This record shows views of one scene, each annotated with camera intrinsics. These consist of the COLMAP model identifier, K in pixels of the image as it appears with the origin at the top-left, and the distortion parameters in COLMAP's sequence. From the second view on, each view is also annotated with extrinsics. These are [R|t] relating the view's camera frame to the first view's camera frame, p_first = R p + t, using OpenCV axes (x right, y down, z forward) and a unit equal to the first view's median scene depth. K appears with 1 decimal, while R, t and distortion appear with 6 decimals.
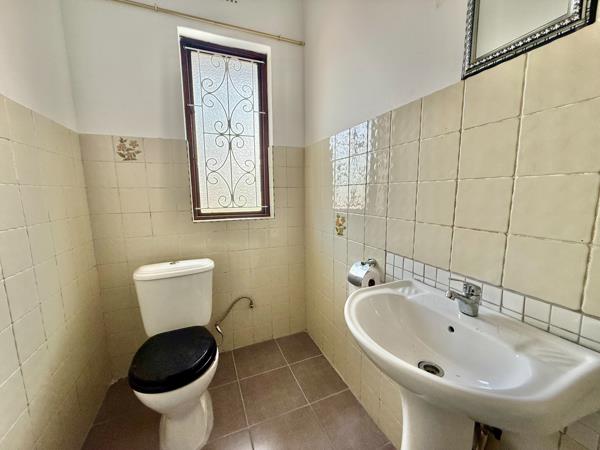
lens RADIAL K [[240.1, 0, 299.8], [0, 240.1, 225.3], [0, 0, 1]] dist [0.001266, 0.000170]
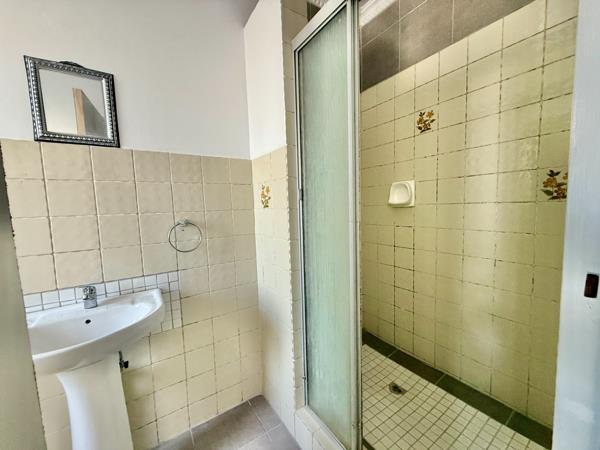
lens RADIAL K [[240.1, 0, 300.5], [0, 240.1, 226.6], [0, 0, 1]] dist [0.001266, 0.000170]
pose [[-0.200040, -0.064038, 0.977693, -0.981278], [0.167329, 0.980969, 0.098489, -0.048345], [-0.965394, 0.183298, -0.185518, -0.051518]]
